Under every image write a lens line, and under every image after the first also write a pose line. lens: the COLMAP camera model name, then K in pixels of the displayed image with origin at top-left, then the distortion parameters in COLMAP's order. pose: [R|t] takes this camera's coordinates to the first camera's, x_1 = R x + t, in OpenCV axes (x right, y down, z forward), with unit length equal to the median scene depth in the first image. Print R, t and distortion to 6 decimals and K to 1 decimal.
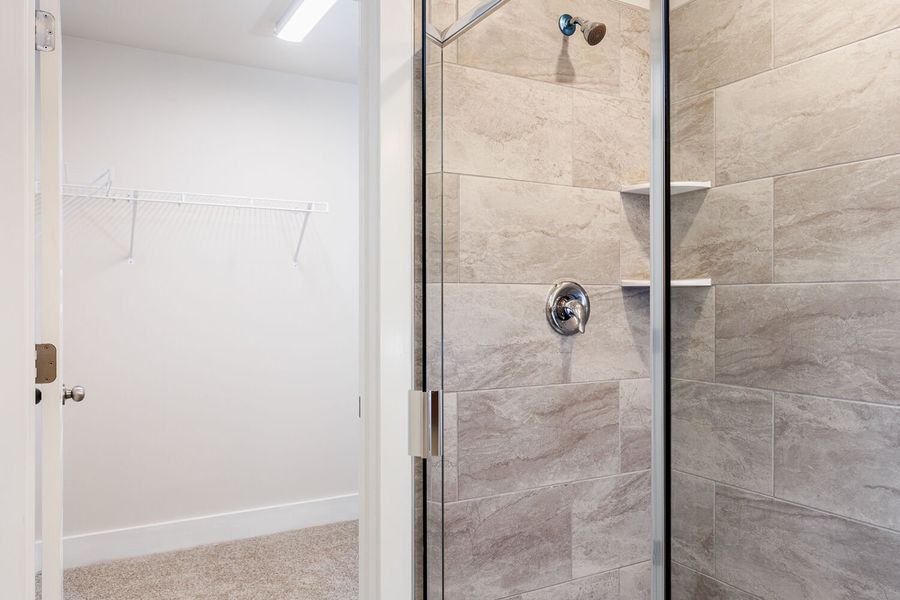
lens RADIAL K [[675.4, 0, 450.5], [0, 675.4, 303.9], [0, 0, 1]] dist [-0.001055, -0.004012]
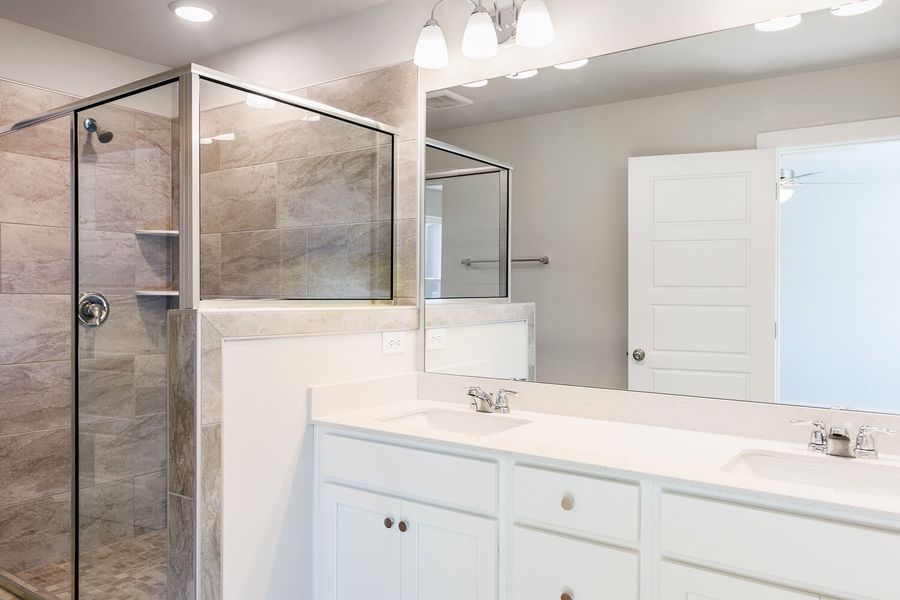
lens RADIAL K [[675.4, 0, 450.5], [0, 675.4, 303.9], [0, 0, 1]] dist [-0.001055, -0.004012]
pose [[0.897215, 0.002218, 0.441589, 0.235780], [-0.007742, 0.999913, 0.010708, -0.030193], [-0.441527, -0.013026, 0.897153, -0.765085]]
